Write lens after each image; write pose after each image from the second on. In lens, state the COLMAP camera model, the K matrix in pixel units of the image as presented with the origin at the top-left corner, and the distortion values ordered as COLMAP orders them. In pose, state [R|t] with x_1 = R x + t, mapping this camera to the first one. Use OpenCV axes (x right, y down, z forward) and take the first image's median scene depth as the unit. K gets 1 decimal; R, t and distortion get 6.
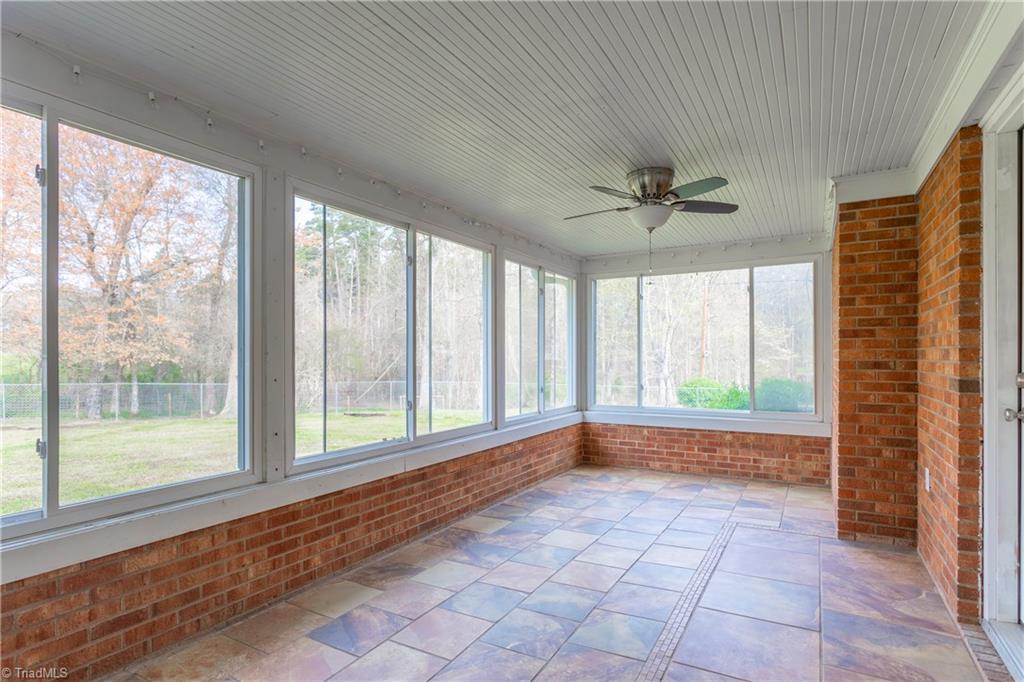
lens RADIAL K [[532.9, 0, 506.5], [0, 532.9, 351.0], [0, 0, 1]] dist [-0.023515, -0.000569]
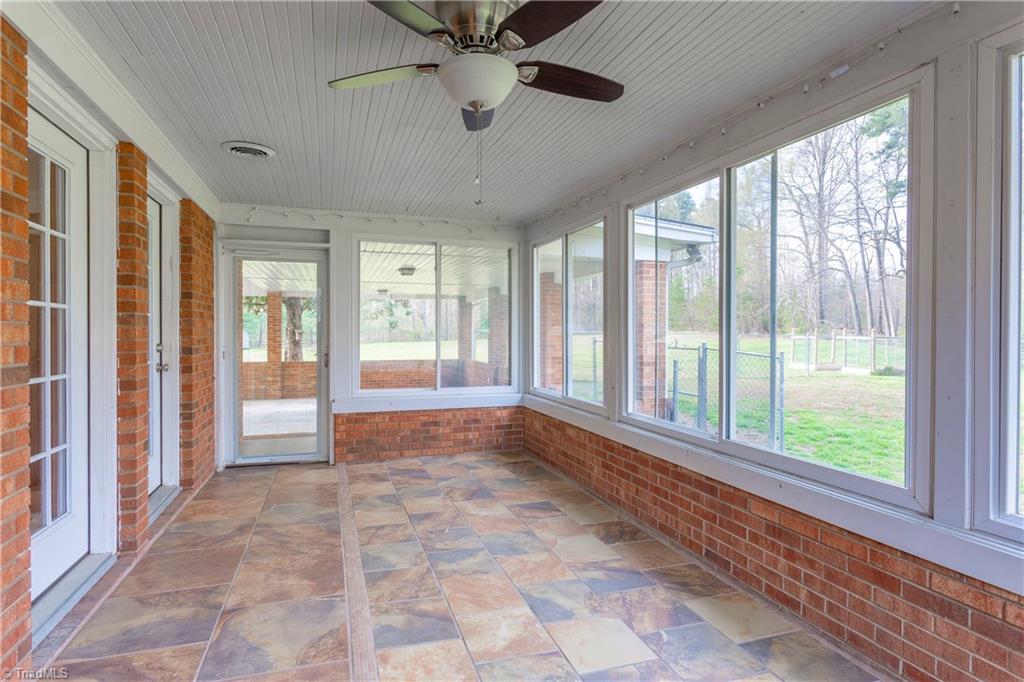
lens RADIAL K [[532.9, 0, 503.6], [0, 532.9, 336.0], [0, 0, 1]] dist [-0.023515, -0.000569]
pose [[-0.663848, 0.009223, -0.747811, 0.701674], [0.008610, 0.999952, 0.004689, 0.007669], [0.747818, -0.003326, -0.663896, 1.468098]]
